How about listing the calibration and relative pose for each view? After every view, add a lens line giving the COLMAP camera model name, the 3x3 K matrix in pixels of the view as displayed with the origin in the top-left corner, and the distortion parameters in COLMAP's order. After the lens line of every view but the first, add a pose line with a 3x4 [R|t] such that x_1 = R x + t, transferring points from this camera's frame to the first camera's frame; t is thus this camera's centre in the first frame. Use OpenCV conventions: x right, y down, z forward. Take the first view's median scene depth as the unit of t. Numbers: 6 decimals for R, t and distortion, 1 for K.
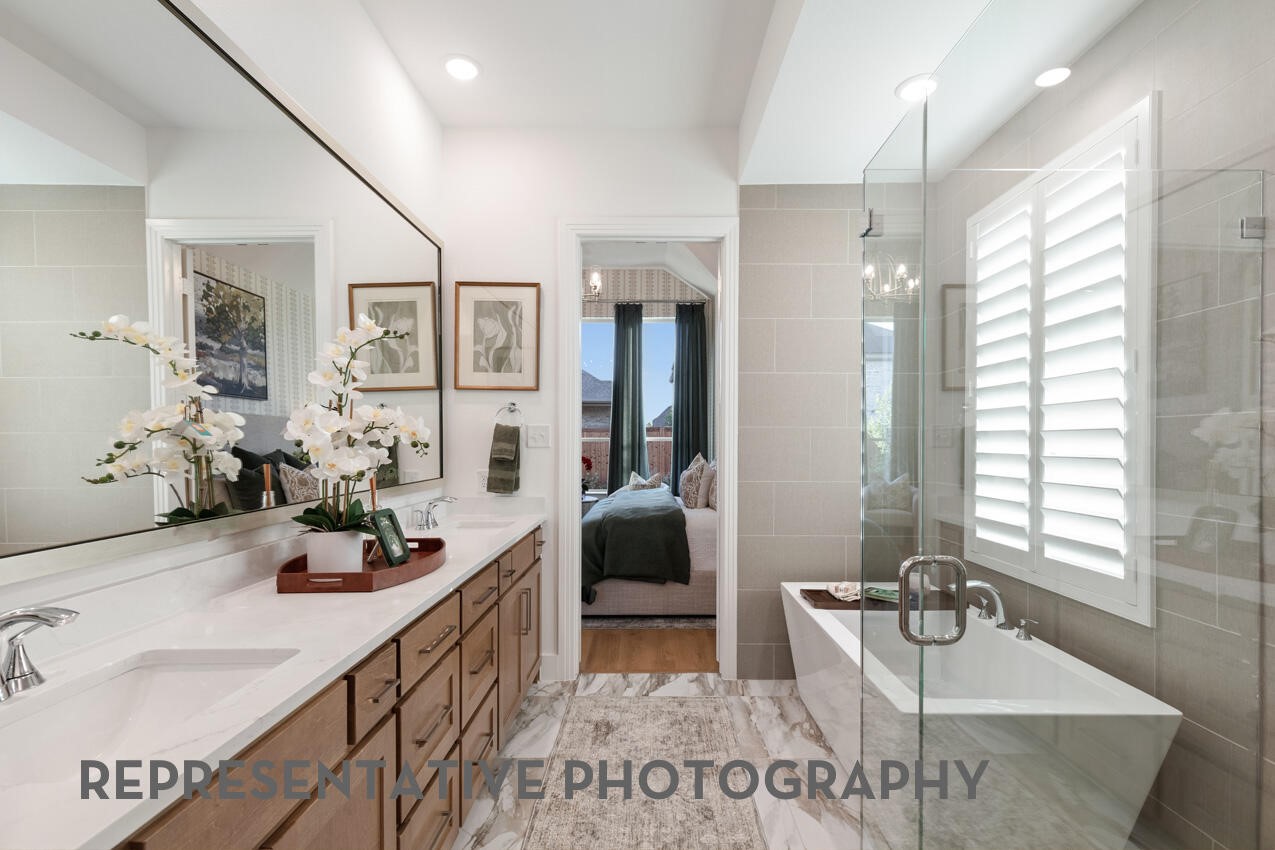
lens RADIAL K [[567.7, 0, 638.9], [0, 567.7, 440.0], [0, 0, 1]] dist [0.005346, 0.000039]
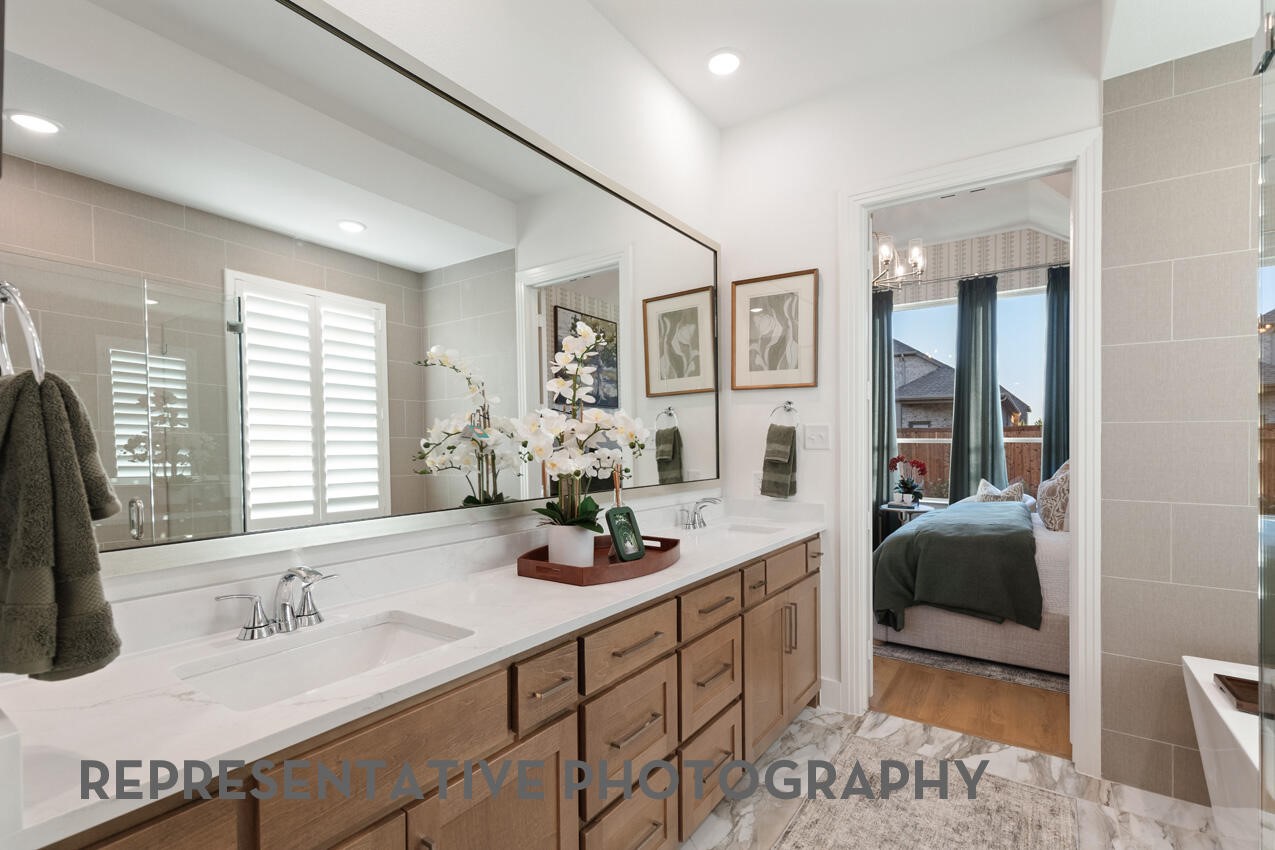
lens RADIAL K [[559.6, 0, 637.5], [0, 559.6, 440.4], [0, 0, 1]] dist [0.001982, -0.000512]
pose [[0.825569, -0.001718, -0.564299, 0.092439], [0.000820, 0.999998, -0.001845, 0.000290], [0.564301, 0.001060, 0.825569, 0.098029]]
